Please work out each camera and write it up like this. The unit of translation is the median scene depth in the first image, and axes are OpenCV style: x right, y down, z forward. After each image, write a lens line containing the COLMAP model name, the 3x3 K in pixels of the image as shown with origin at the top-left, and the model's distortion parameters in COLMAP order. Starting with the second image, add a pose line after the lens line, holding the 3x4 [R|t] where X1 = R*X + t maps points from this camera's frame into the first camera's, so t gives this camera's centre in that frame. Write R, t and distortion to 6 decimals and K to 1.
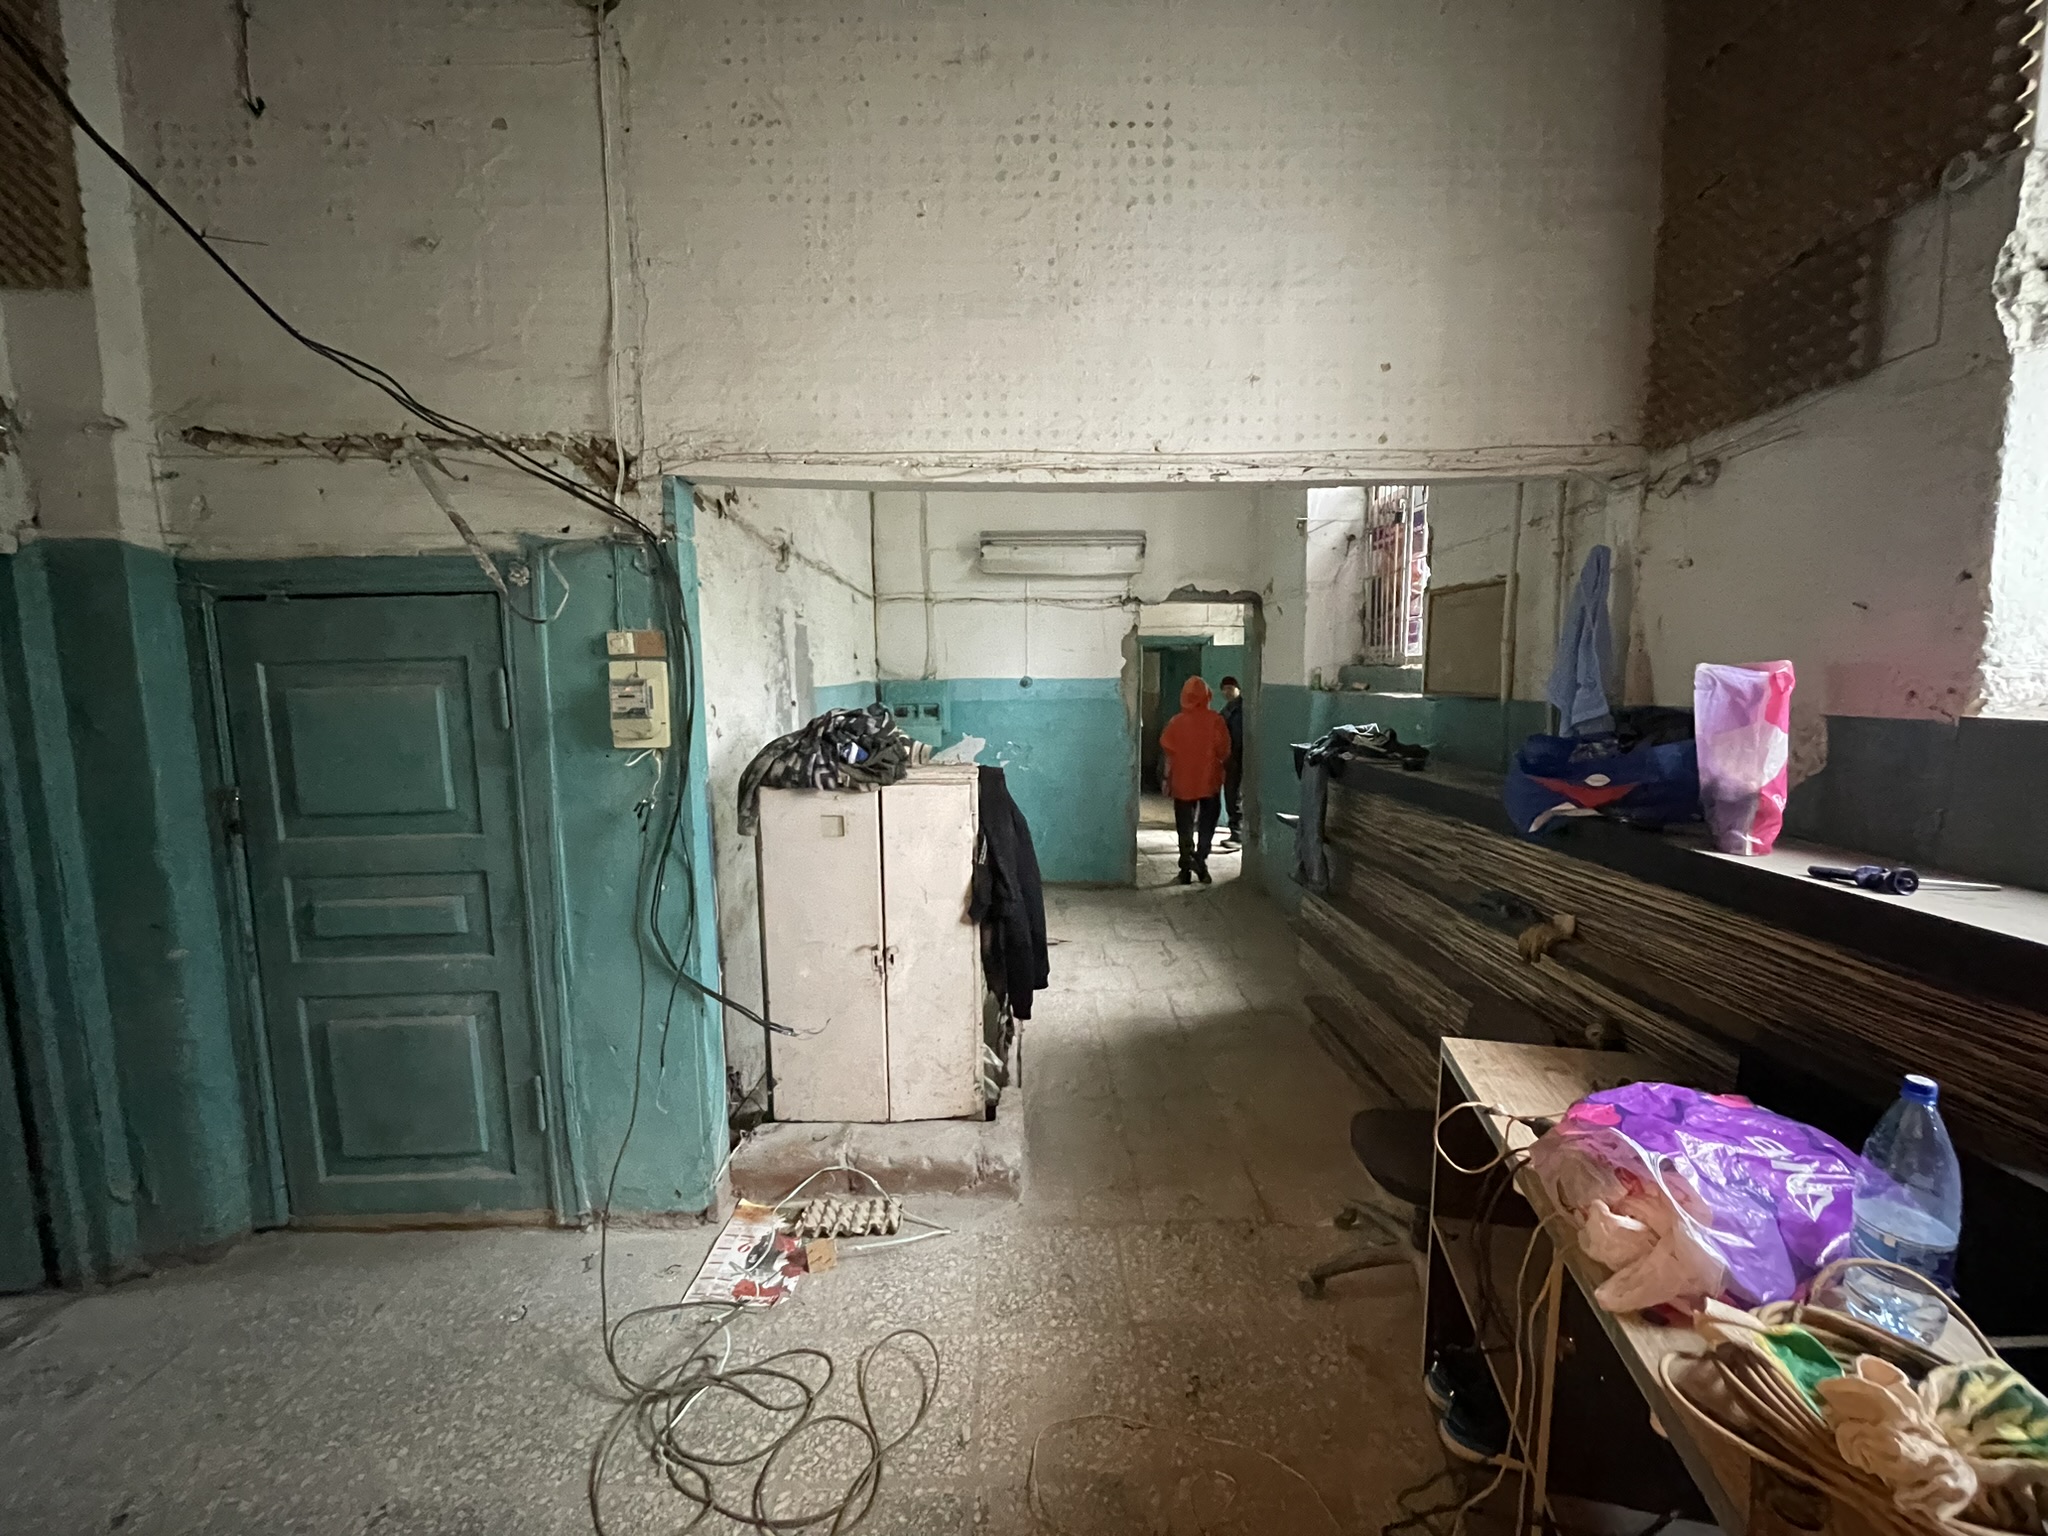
lens RADIAL K [[832.4, 0, 1029.7], [0, 832.4, 765.9], [0, 0, 1]] dist [-0.003806, 0.000111]
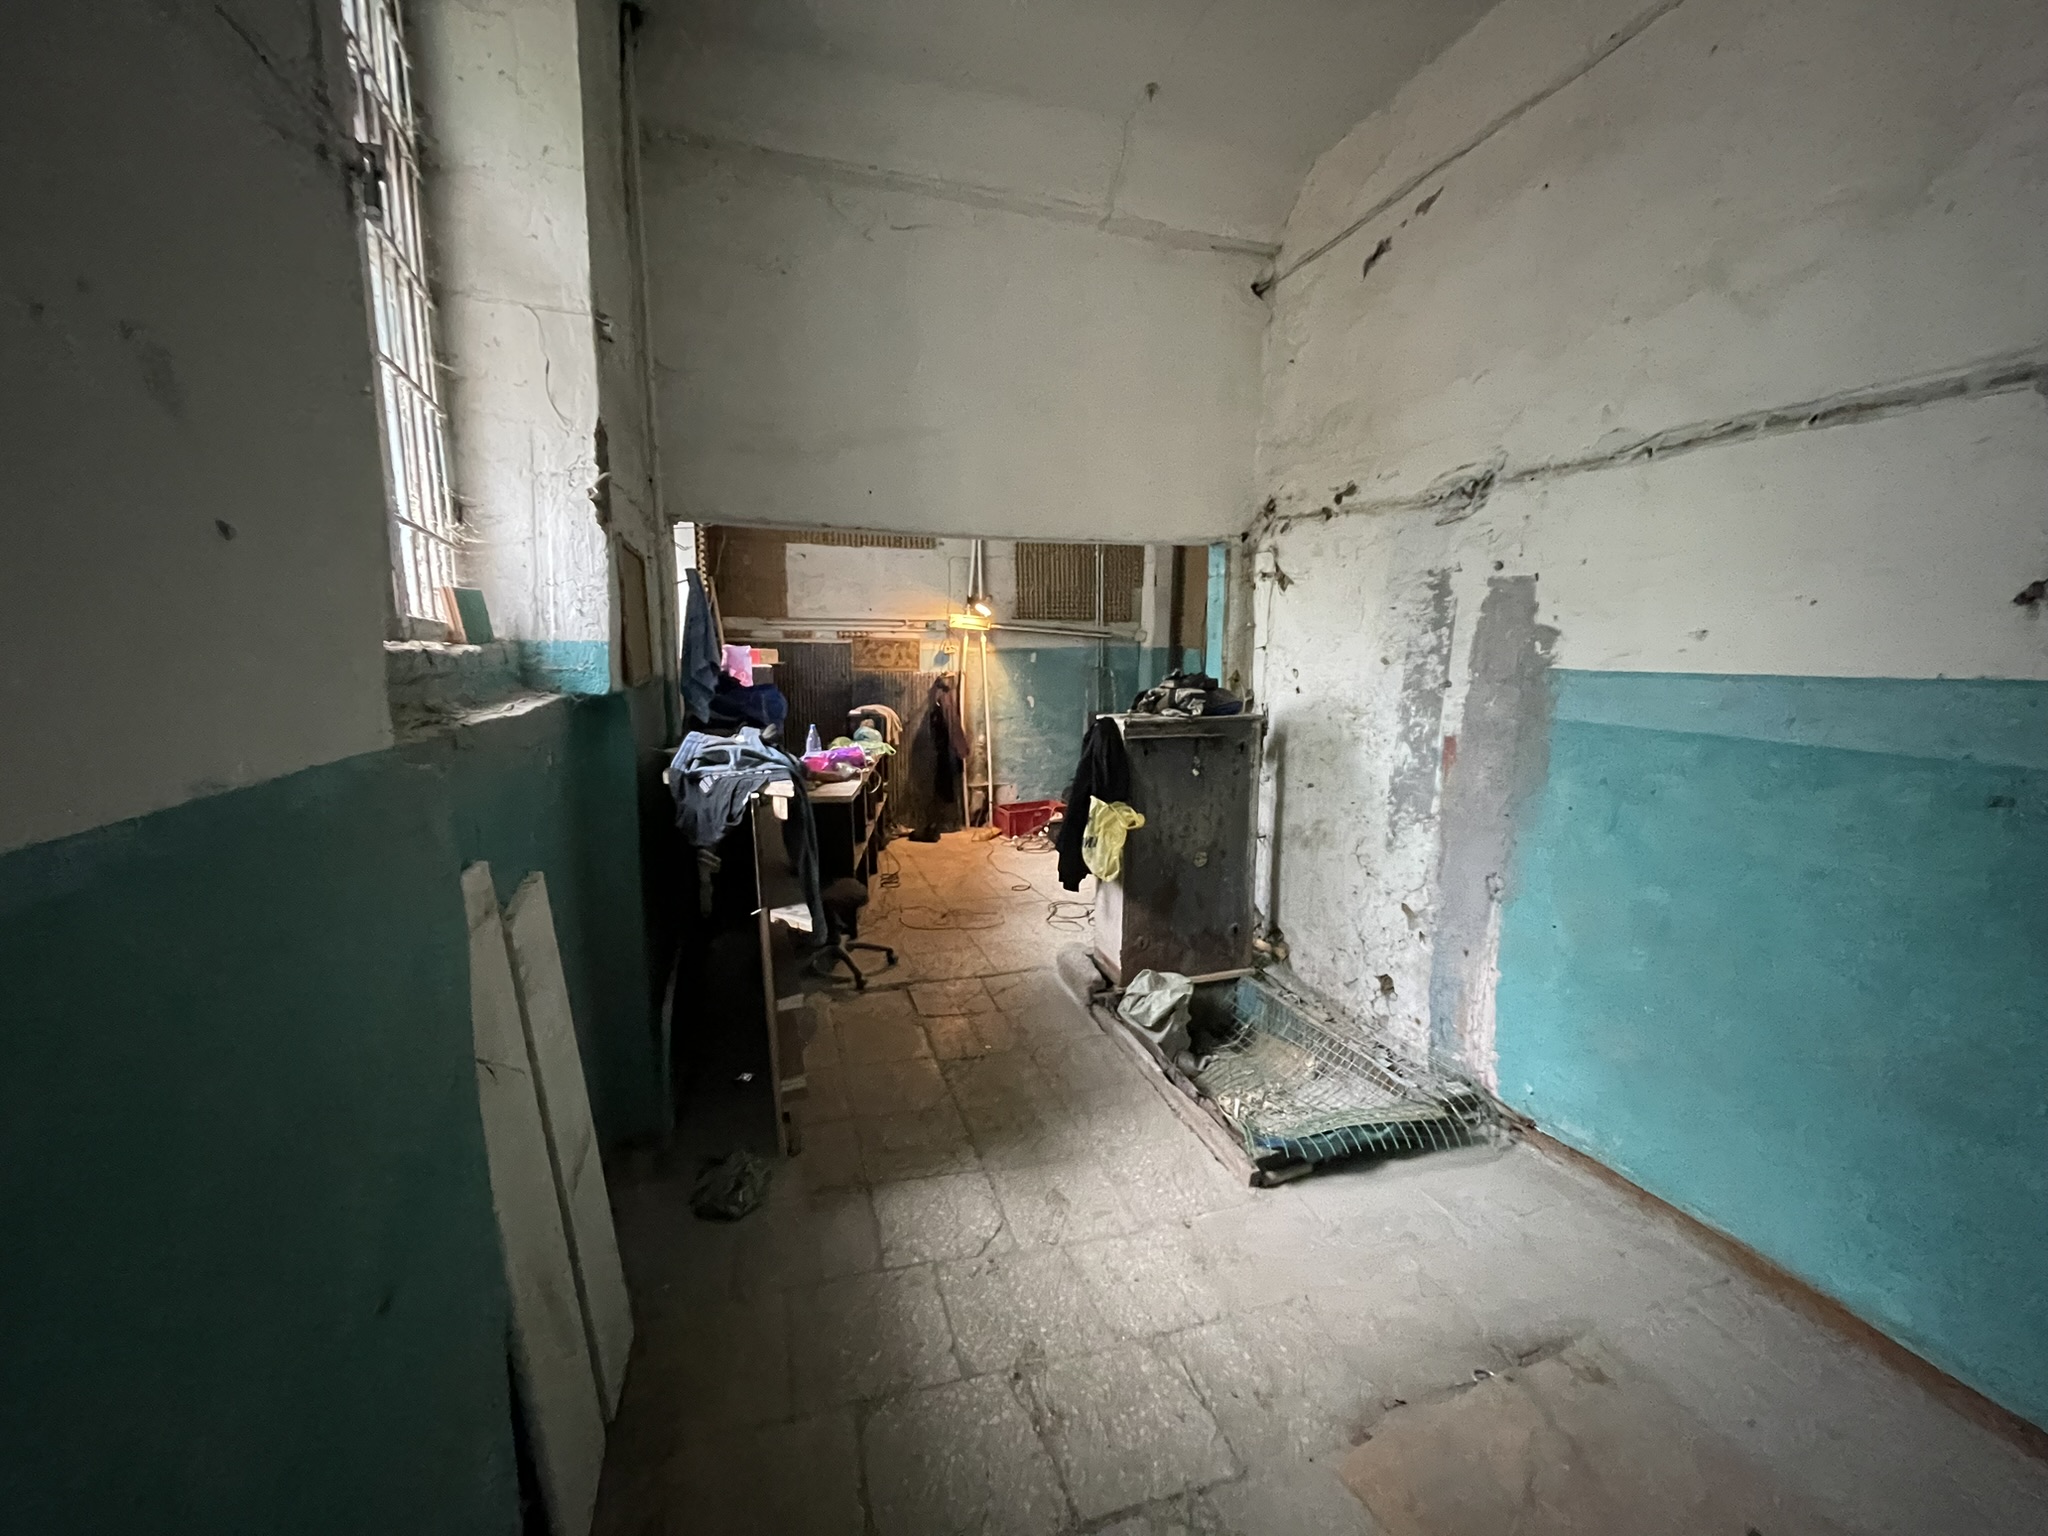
lens RADIAL K [[832.4, 0, 1027.6], [0, 832.4, 763.5], [0, 0, 1]] dist [-0.003806, 0.000111]
pose [[-0.954503, 0.050335, -0.293922, 0.544098], [-0.025767, 0.968043, 0.249458, -0.302552], [0.297086, 0.245682, -0.922703, 2.599951]]
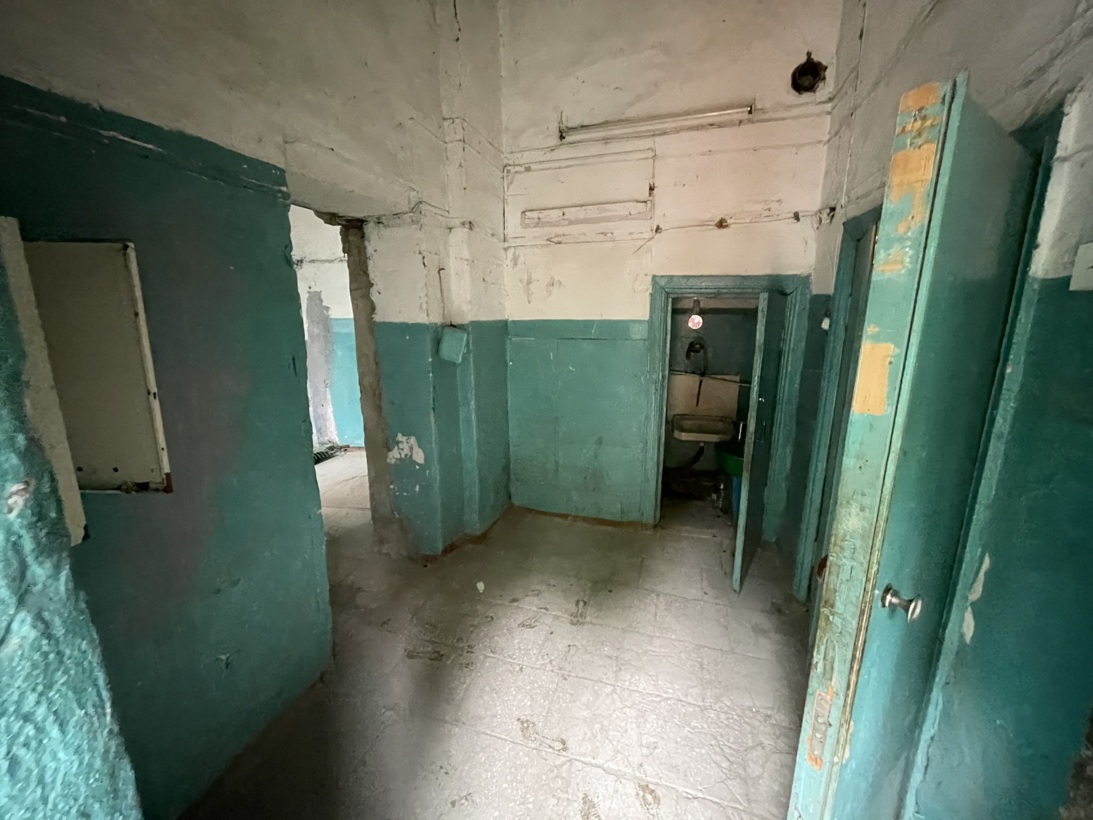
lens RADIAL K [[444.2, 0, 545.7], [0, 444.2, 409.2], [0, 0, 1]] dist [-0.003806, 0.000111]
pose [[-0.308607, 0.216673, -0.926183, 1.275832], [-0.097930, 0.961298, 0.257519, -0.394463], [0.946135, 0.170173, -0.275444, 3.379841]]
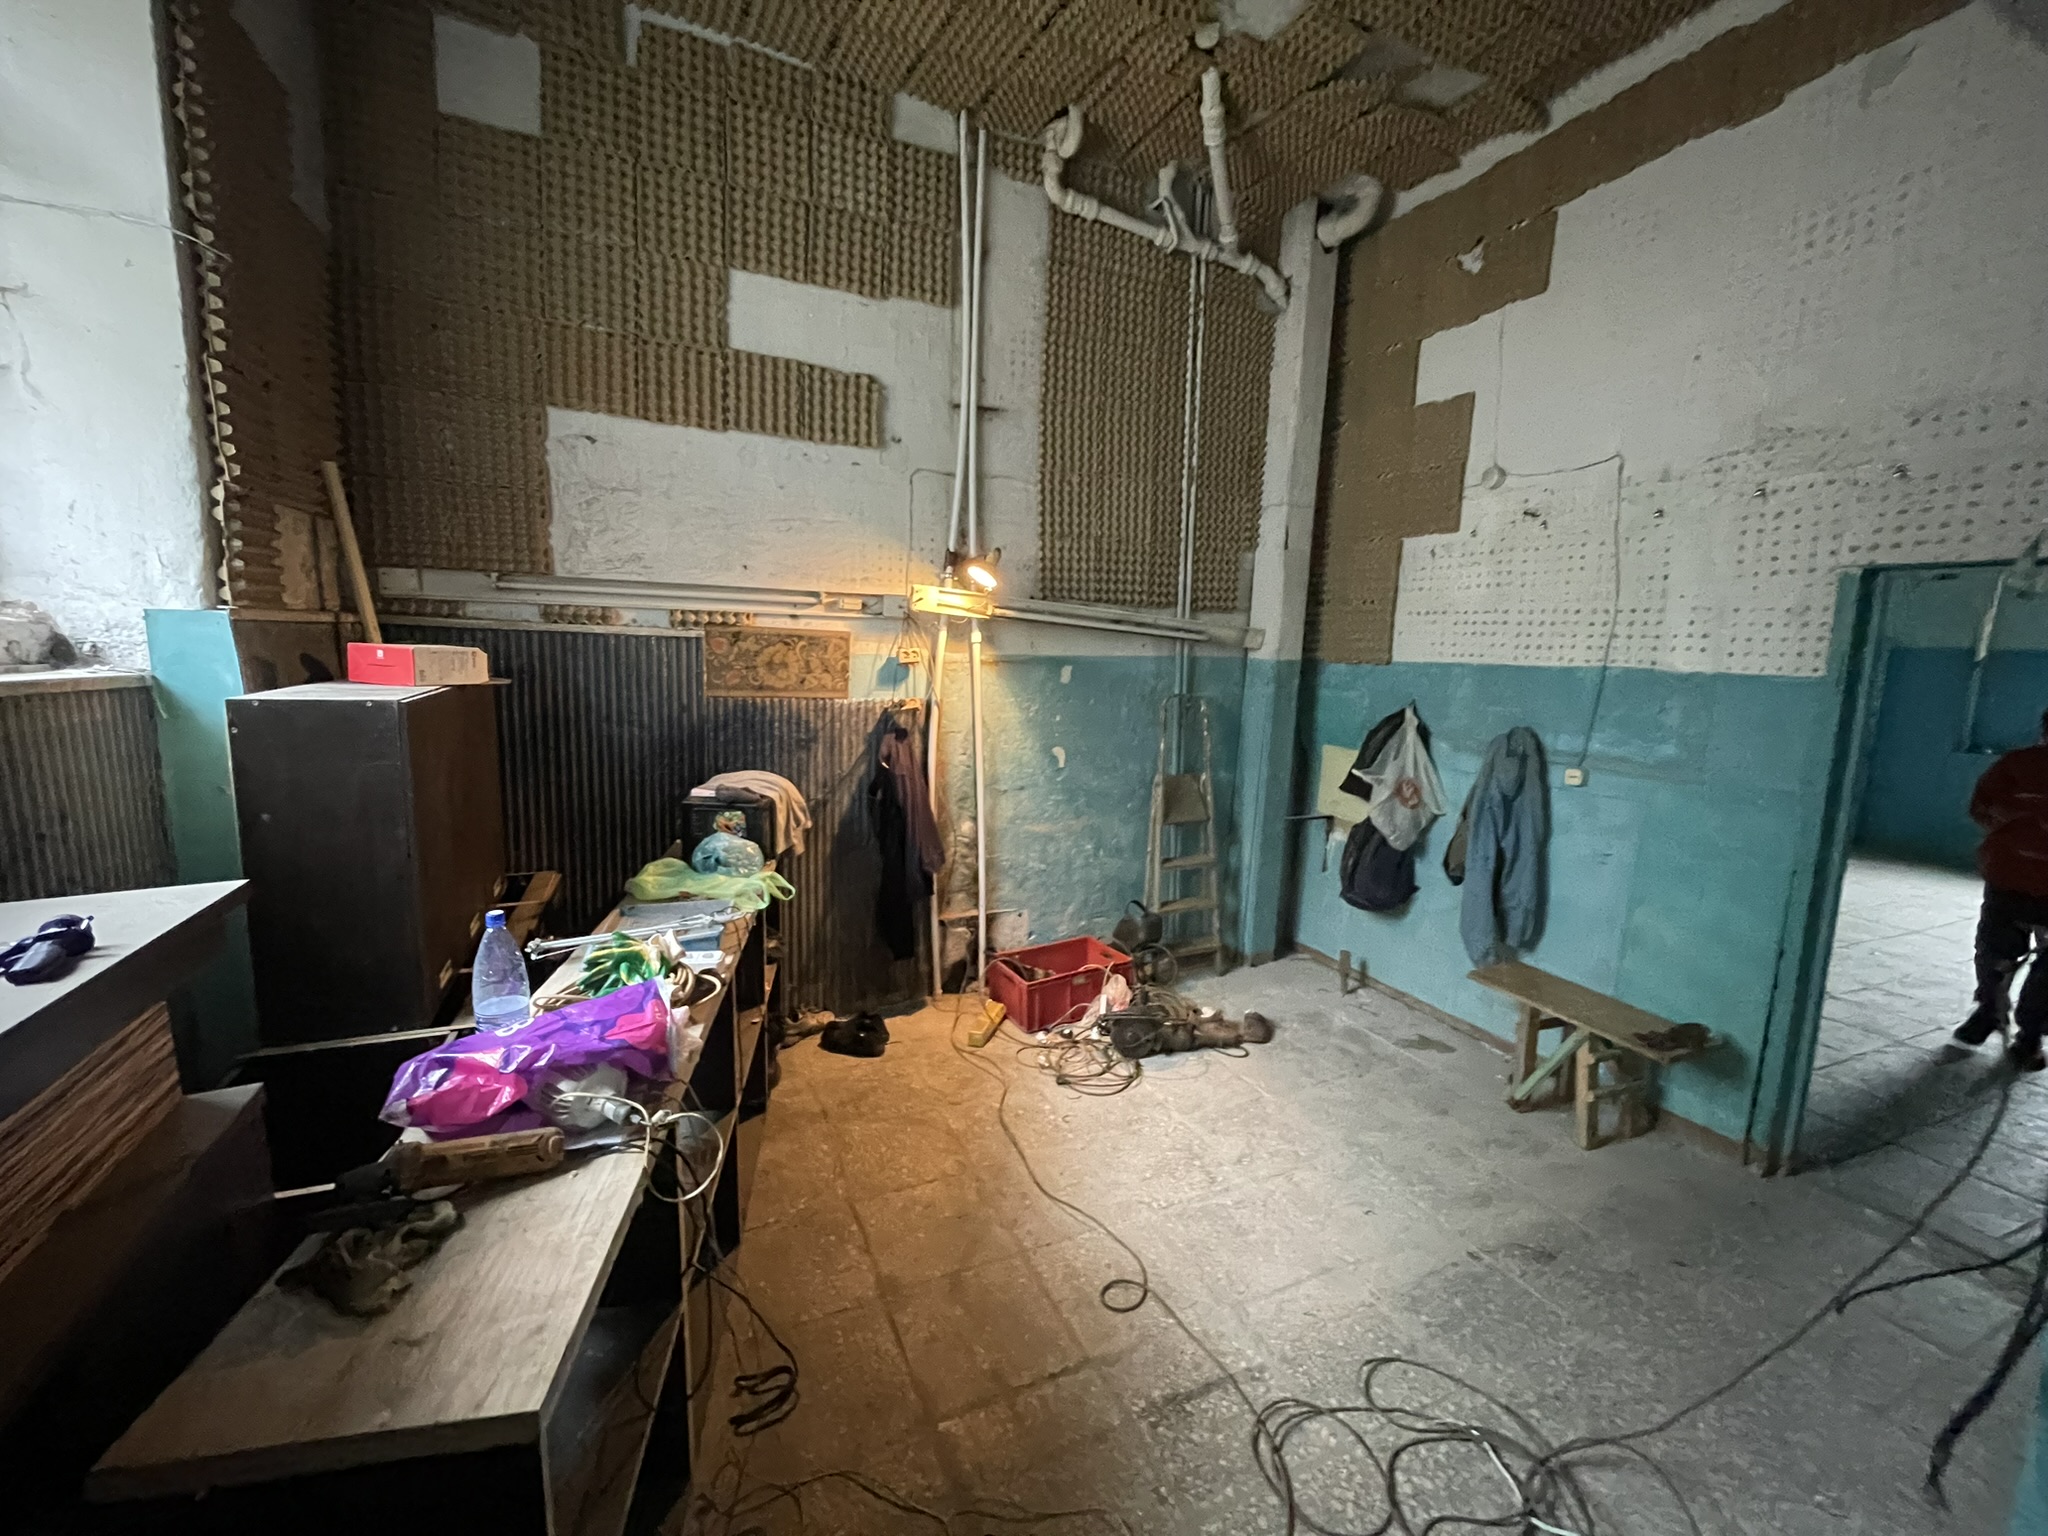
lens RADIAL K [[832.4, 0, 1026.8], [0, 832.4, 775.0], [0, 0, 1]] dist [-0.003806, 0.000111]
pose [[-0.920572, 0.044170, -0.388066, 0.303886], [-0.061714, 0.964653, 0.256196, -0.131665], [0.385666, 0.259796, -0.885307, 1.090566]]
